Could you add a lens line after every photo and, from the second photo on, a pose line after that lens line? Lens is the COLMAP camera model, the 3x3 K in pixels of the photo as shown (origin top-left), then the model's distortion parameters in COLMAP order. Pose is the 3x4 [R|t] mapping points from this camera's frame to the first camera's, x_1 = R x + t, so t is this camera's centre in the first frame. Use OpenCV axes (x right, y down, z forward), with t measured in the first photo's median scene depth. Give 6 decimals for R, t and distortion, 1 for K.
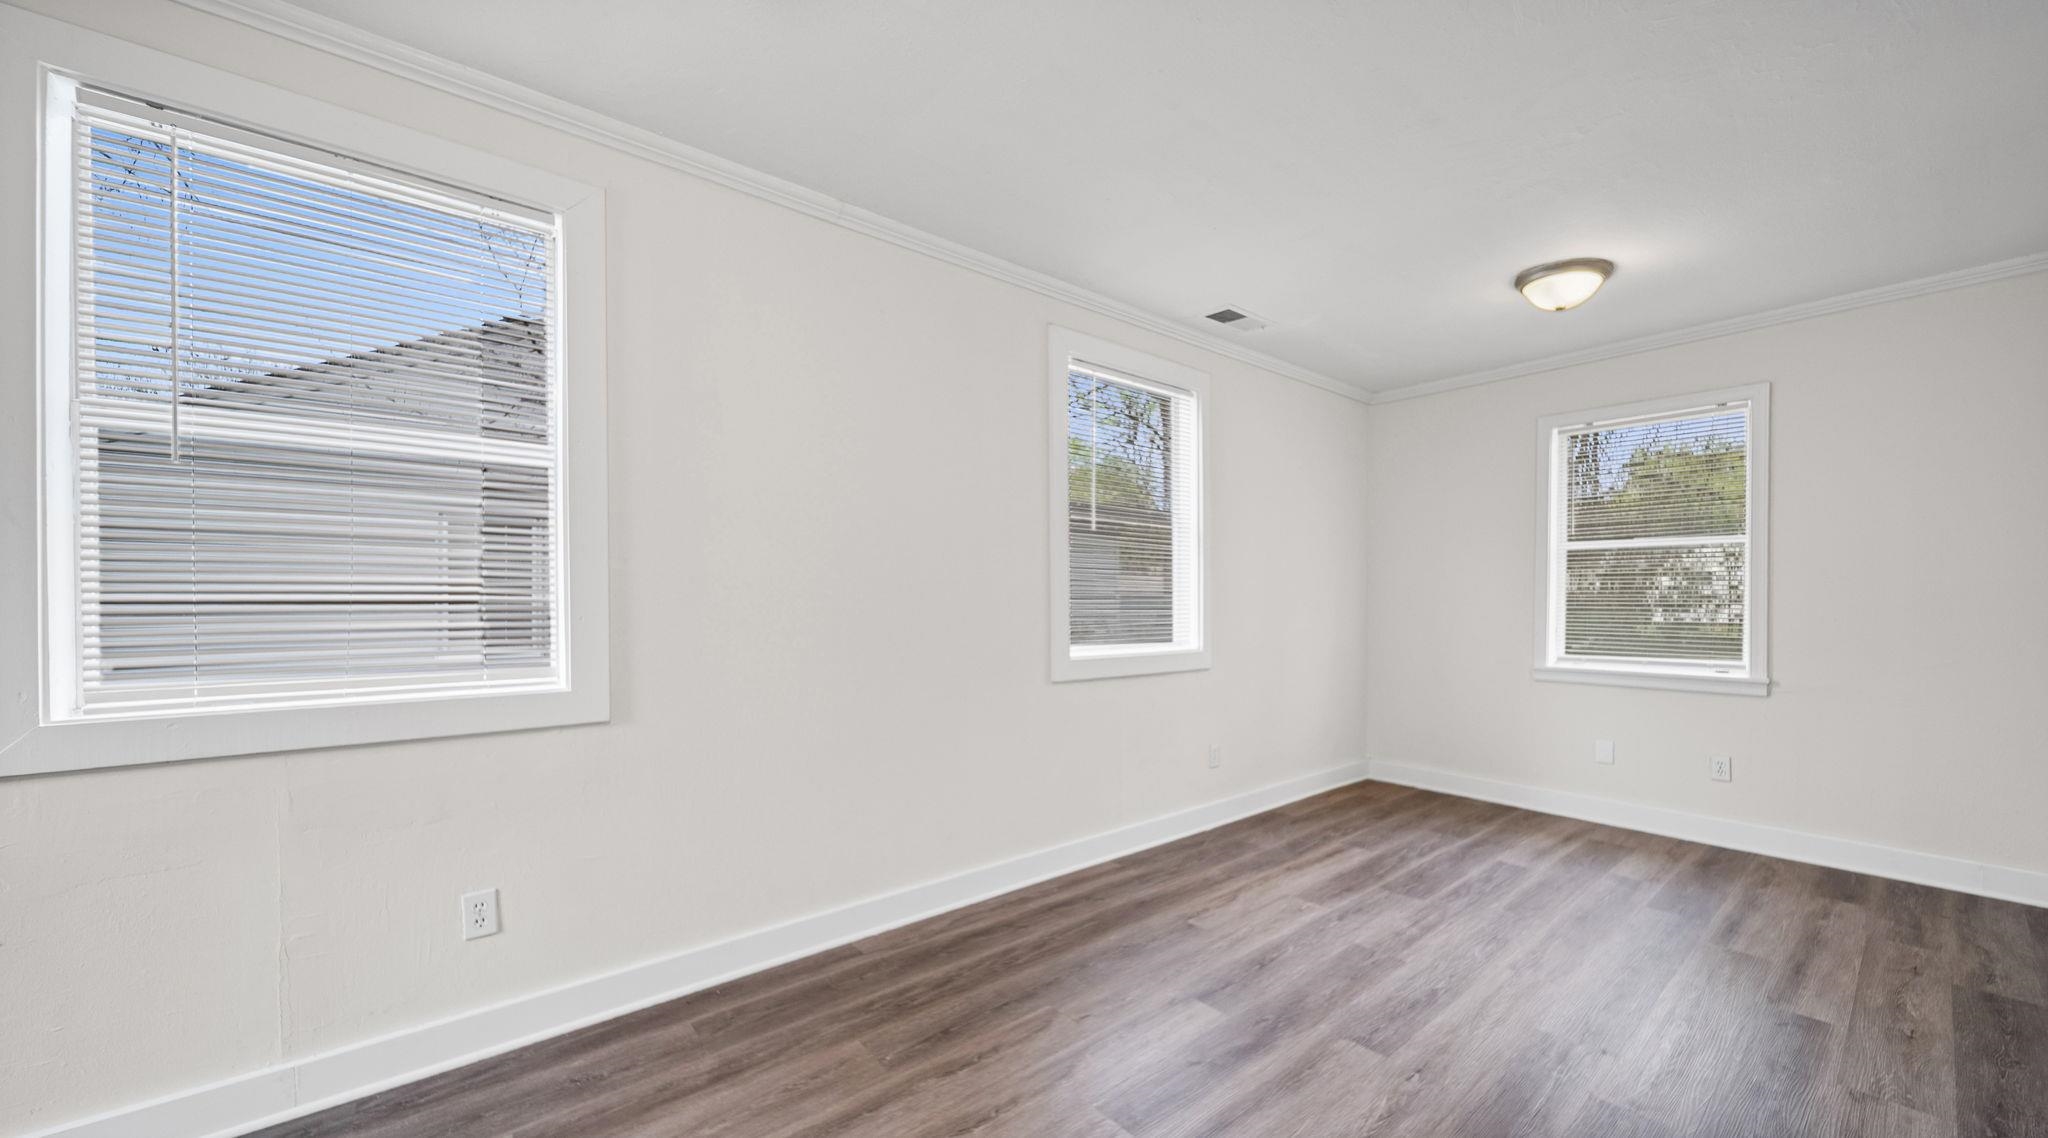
lens RADIAL K [[749.2, 0, 1028.4], [0, 749.2, 601.8], [0, 0, 1]] dist [-0.001460, -0.000321]
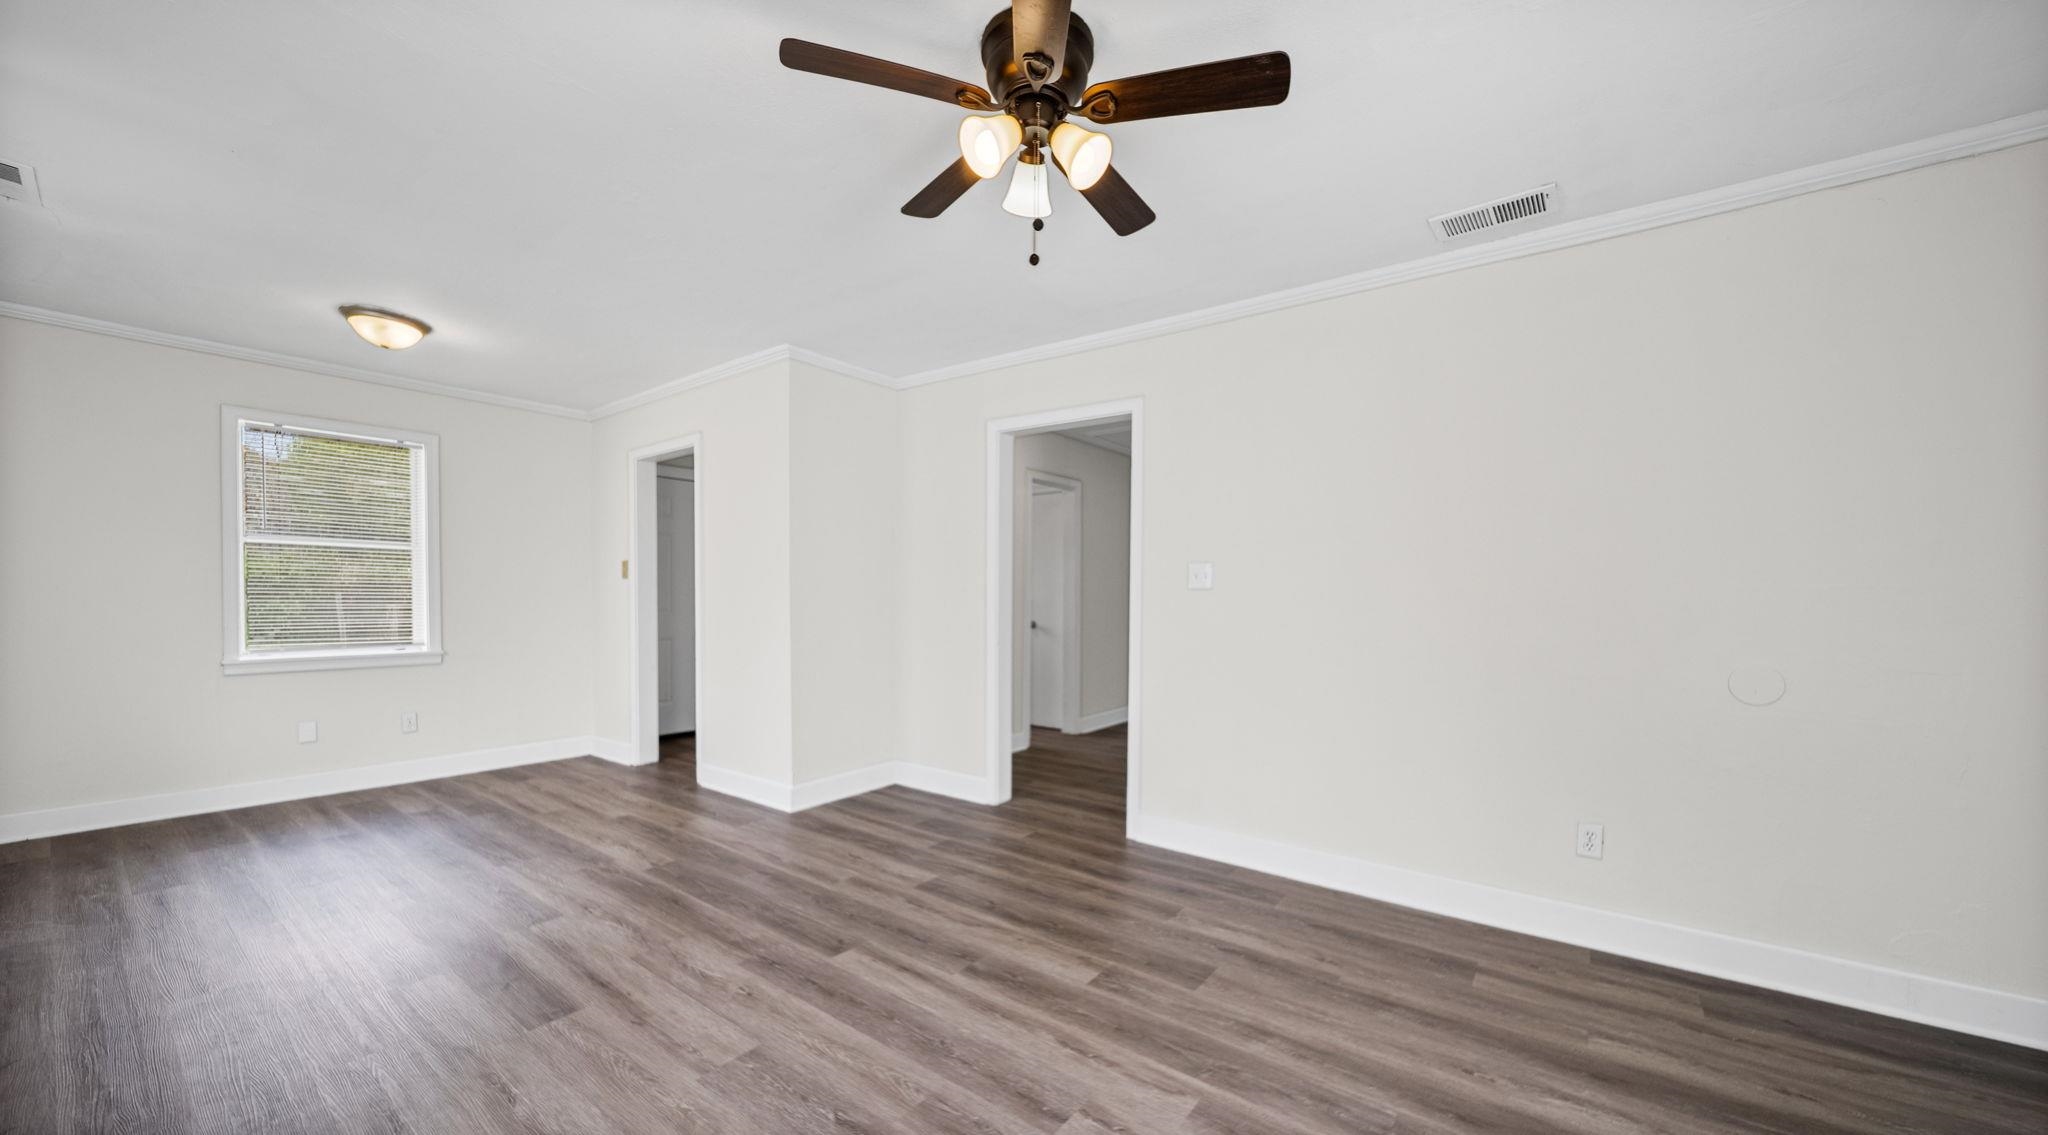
lens RADIAL K [[730.9, 0, 1052.9], [0, 730.9, 617.7], [0, 0, 1]] dist [-0.001084, -0.000458]
pose [[-0.254263, -0.030595, 0.966651, -0.692037], [-0.004764, 0.999527, 0.030383, -0.005197], [-0.967123, 0.003120, -0.254289, 0.284281]]
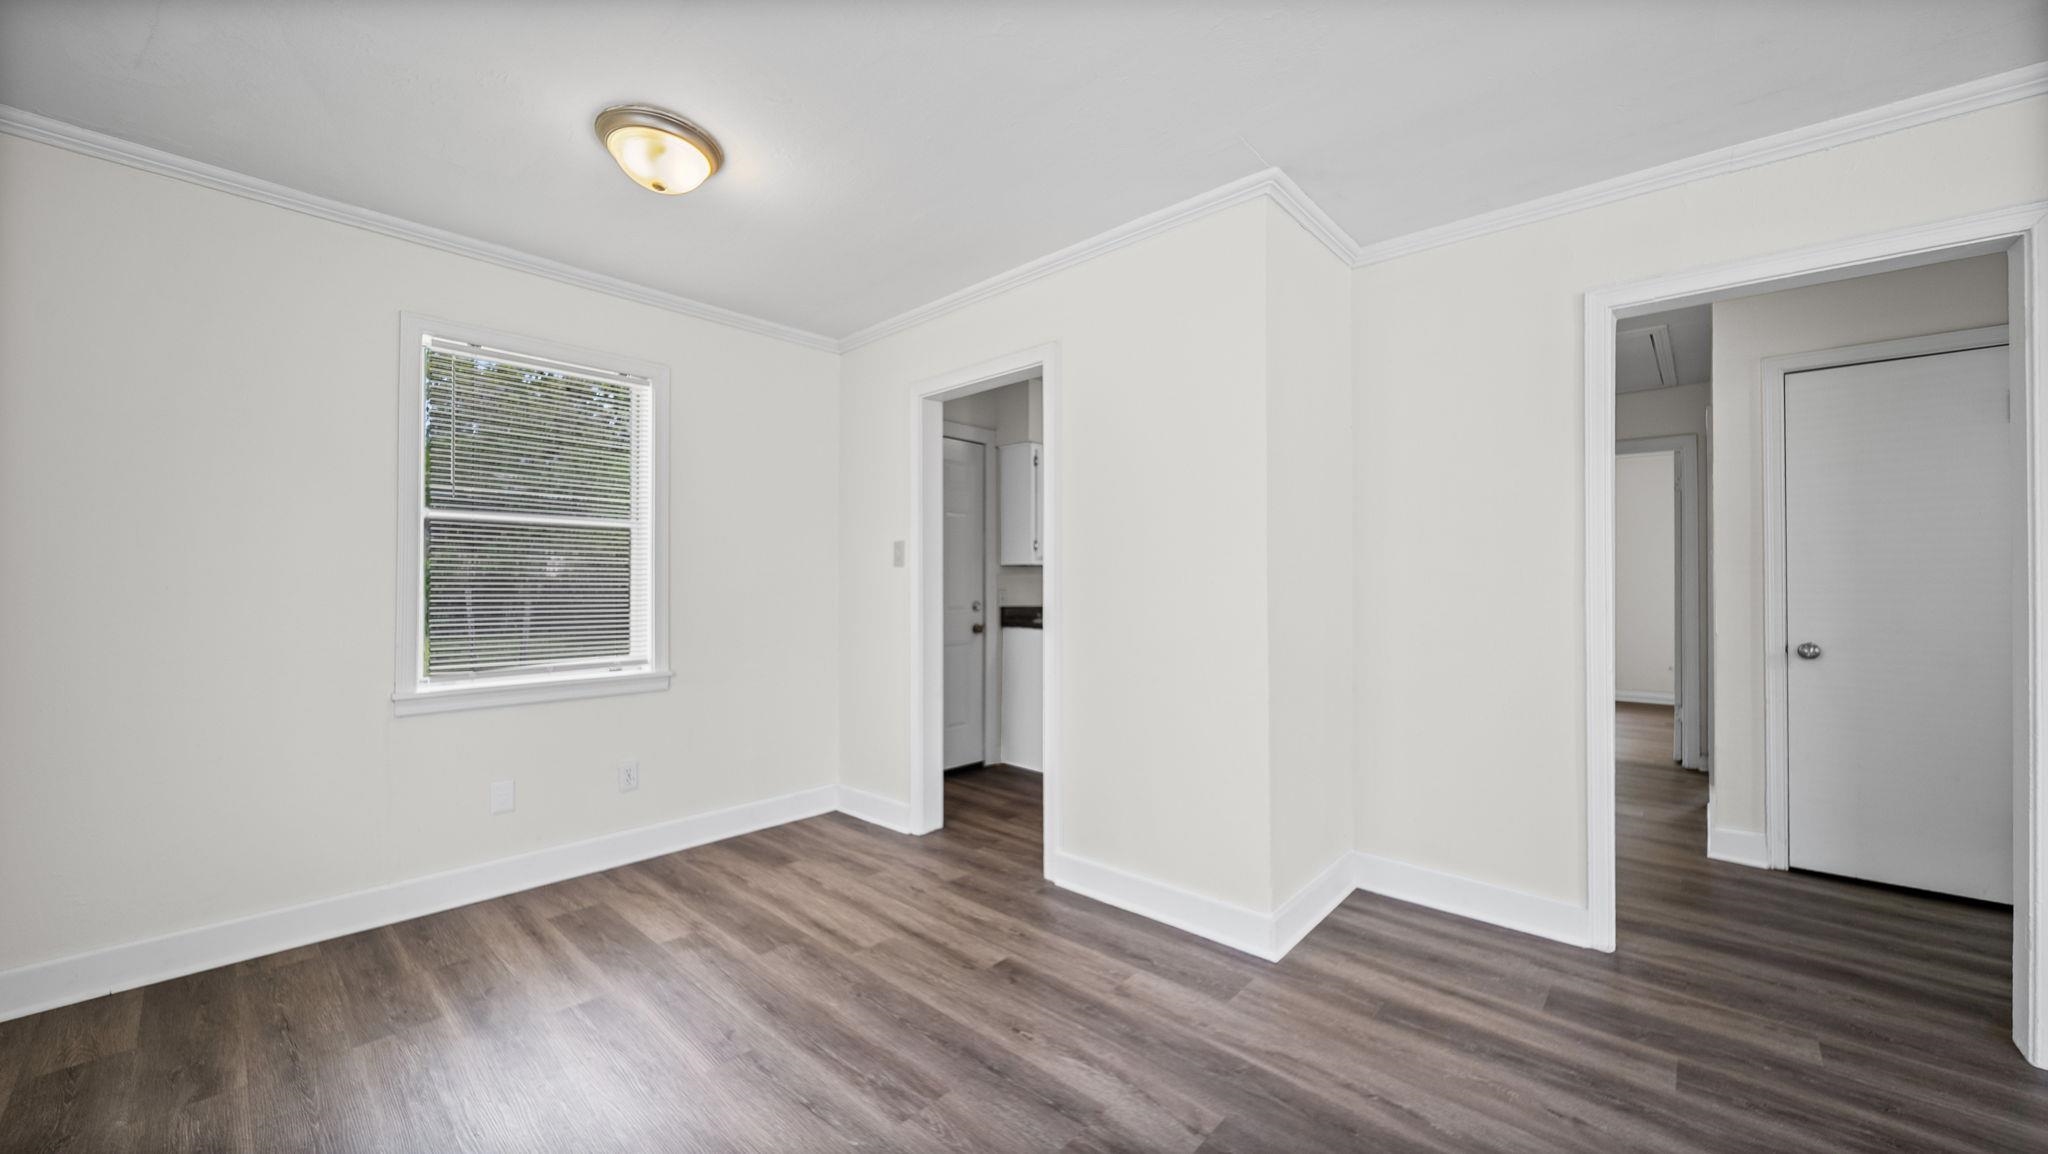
lens RADIAL K [[744.4, 0, 1042.5], [0, 744.4, 584.1], [0, 0, 1]] dist [-0.000276, -0.000064]
pose [[-0.157191, 0.001594, 0.987567, -0.050567], [0.002695, 0.999996, -0.001185, -0.008505], [-0.987564, 0.002475, -0.157195, 0.767038]]
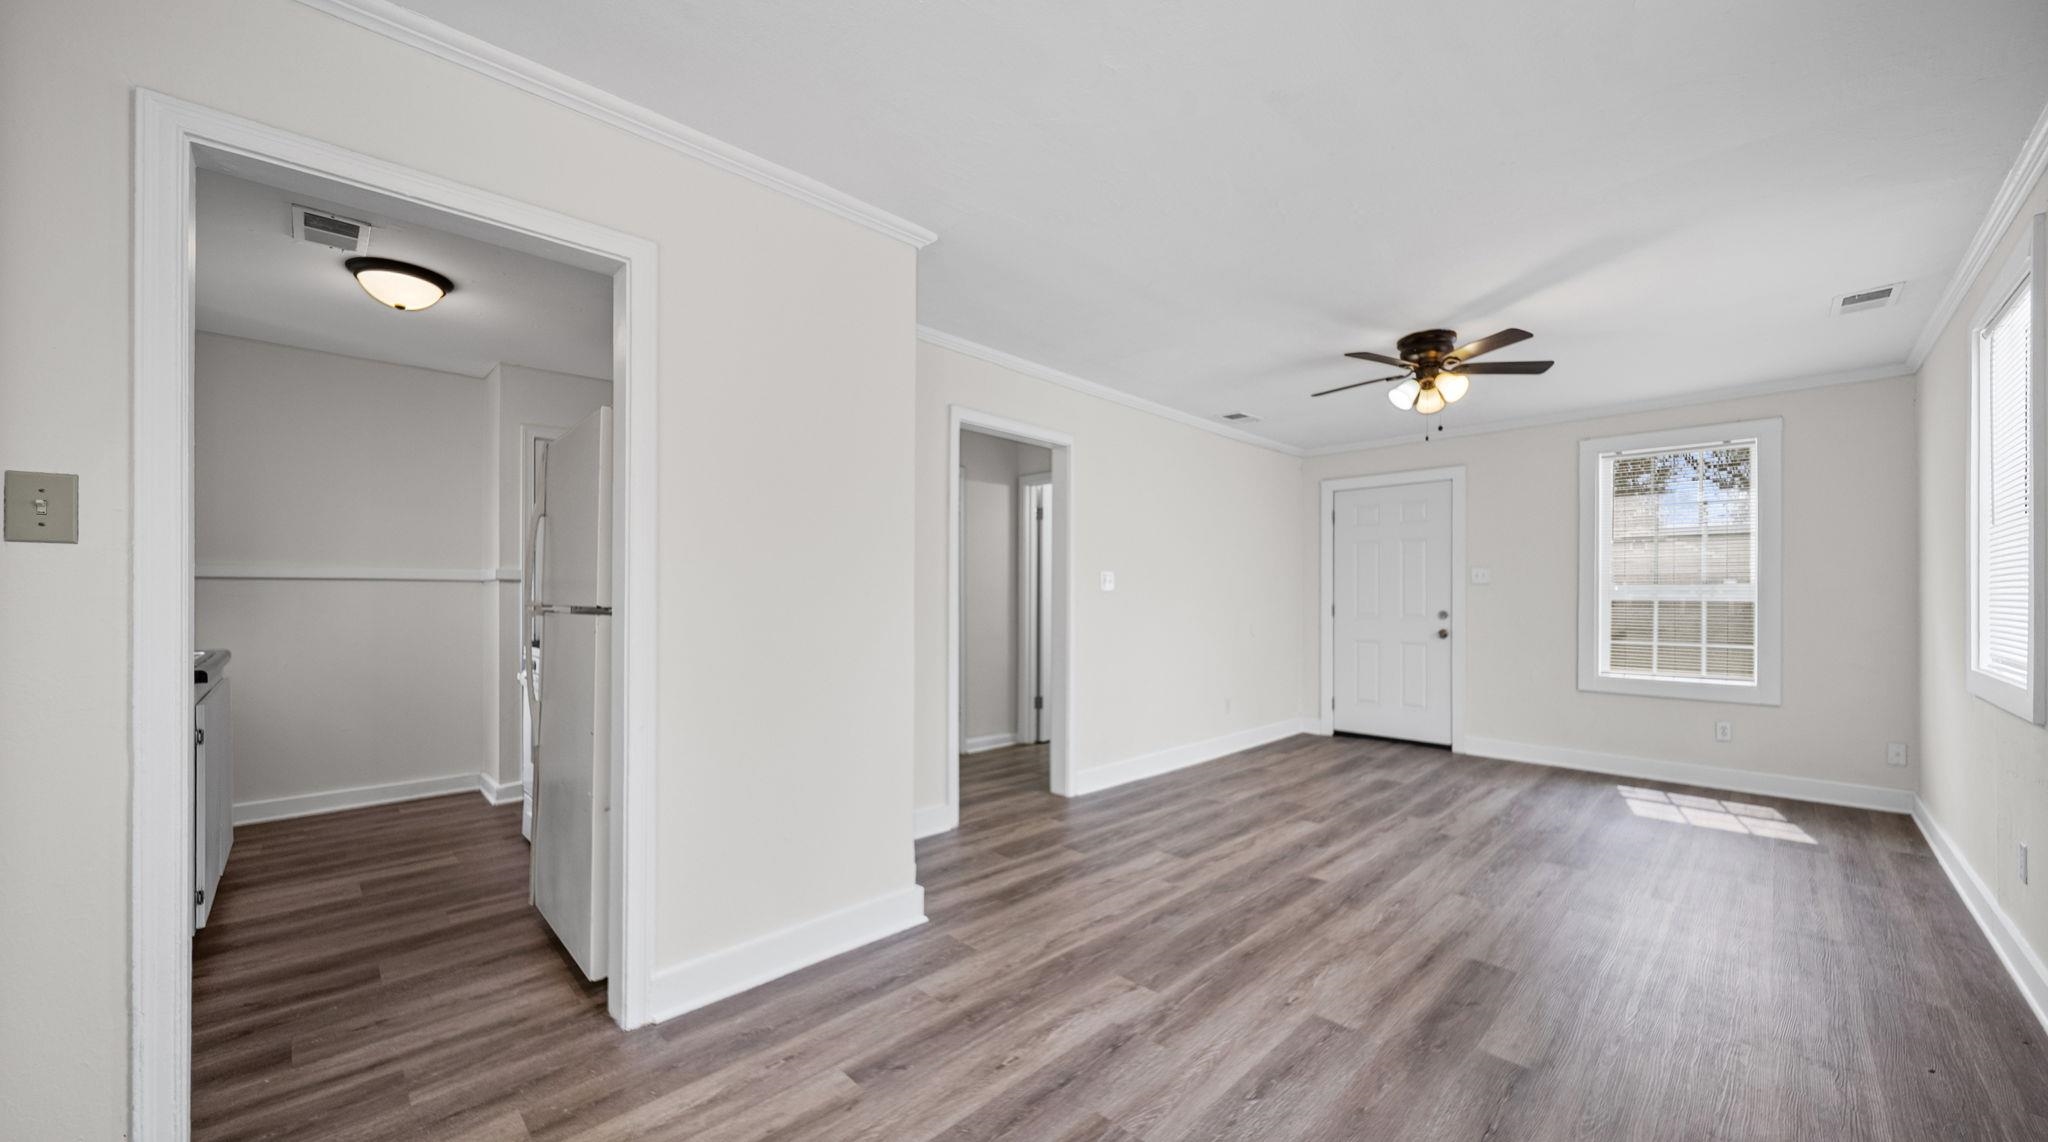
lens RADIAL K [[741.2, 0, 1033.7], [0, 741.2, 592.8], [0, 0, 1]] dist [0.000214, -0.000031]
pose [[-0.995262, -0.004770, -0.097110, 0.636299], [-0.004830, 0.999988, 0.000383, -0.009642], [0.097107, 0.000850, -0.995274, 1.302439]]
